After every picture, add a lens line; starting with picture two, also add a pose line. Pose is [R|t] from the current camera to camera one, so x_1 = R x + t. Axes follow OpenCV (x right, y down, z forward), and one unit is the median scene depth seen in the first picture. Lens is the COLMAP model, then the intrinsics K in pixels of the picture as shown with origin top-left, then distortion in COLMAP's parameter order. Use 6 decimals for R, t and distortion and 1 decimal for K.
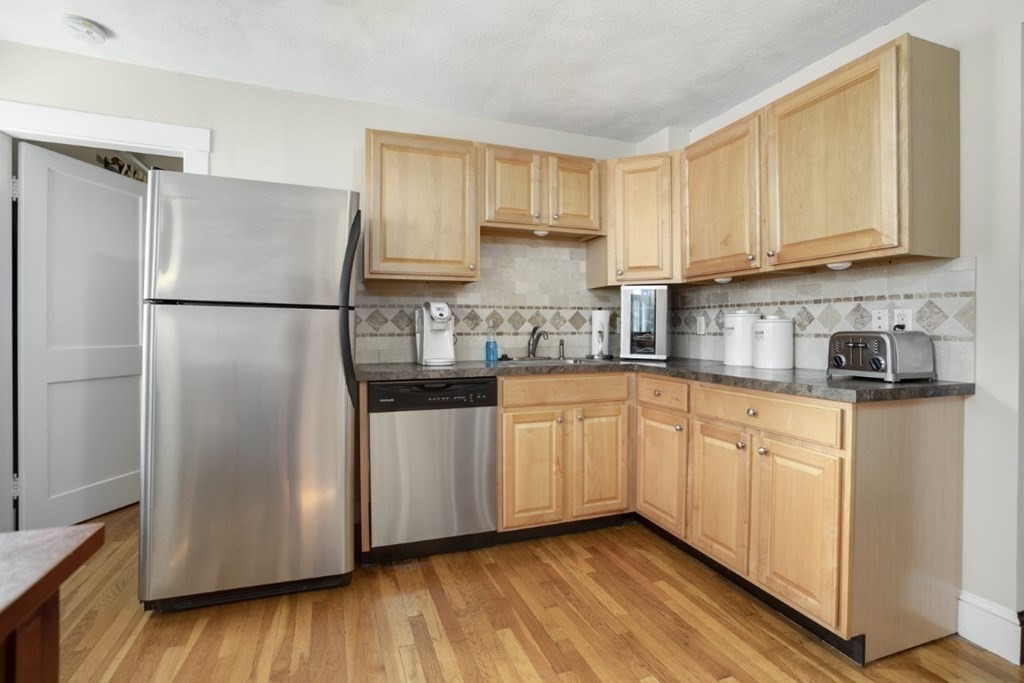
lens RADIAL K [[497.8, 0, 525.6], [0, 497.8, 322.0], [0, 0, 1]] dist [-0.078807, 0.036943]
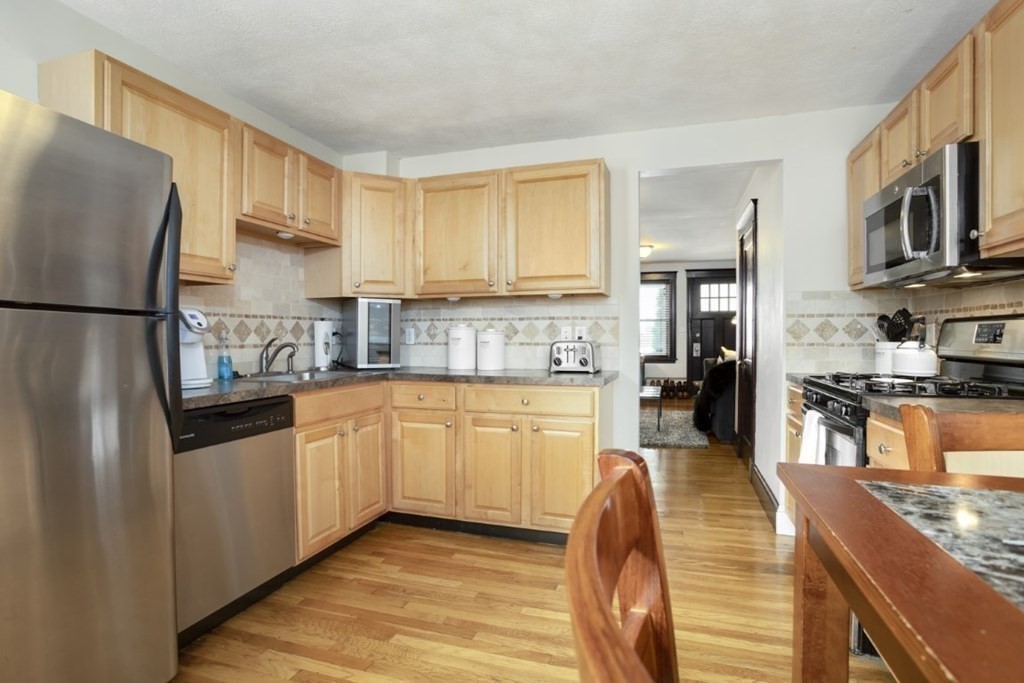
lens RADIAL K [[509.7, 0, 524.0], [0, 509.7, 332.8], [0, 0, 1]] dist [-0.080866, 0.040587]
pose [[0.614881, 0.002785, 0.788615, -0.488564], [-0.006861, 0.999975, 0.001818, -0.005946], [-0.788590, -0.006529, 0.614884, 0.104745]]
